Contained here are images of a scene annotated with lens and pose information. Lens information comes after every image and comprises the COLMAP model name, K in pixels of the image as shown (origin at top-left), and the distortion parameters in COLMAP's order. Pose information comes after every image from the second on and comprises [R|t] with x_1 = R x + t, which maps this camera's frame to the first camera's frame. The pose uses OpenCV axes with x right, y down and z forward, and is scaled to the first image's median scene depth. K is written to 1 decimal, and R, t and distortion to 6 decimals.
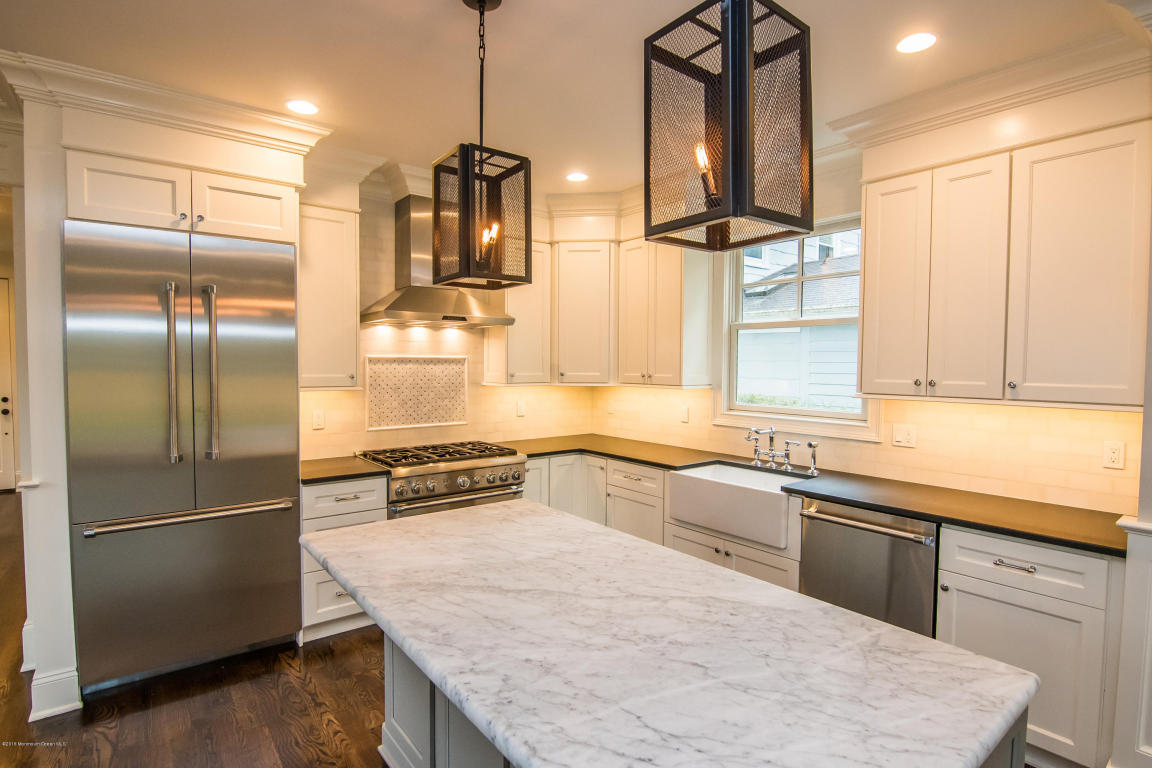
lens RADIAL K [[577.2, 0, 578.1], [0, 577.2, 385.2], [0, 0, 1]] dist [-0.004998, -0.009487]
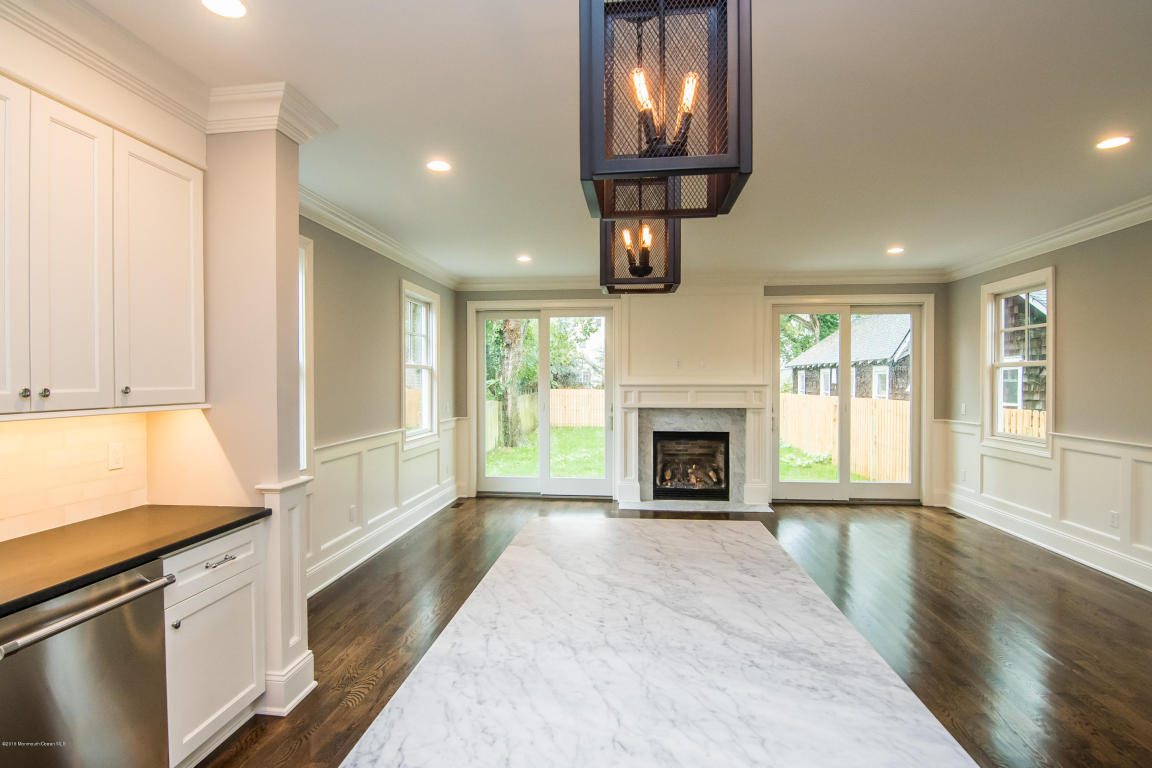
lens RADIAL K [[572.1, 0, 573.1], [0, 572.1, 384.1], [0, 0, 1]] dist [-0.001346, -0.011234]
pose [[-0.712689, -0.010901, 0.701396, -0.327978], [0.025588, 0.998810, 0.041524, -0.026215], [-0.701013, 0.047541, -0.711562, 1.001376]]
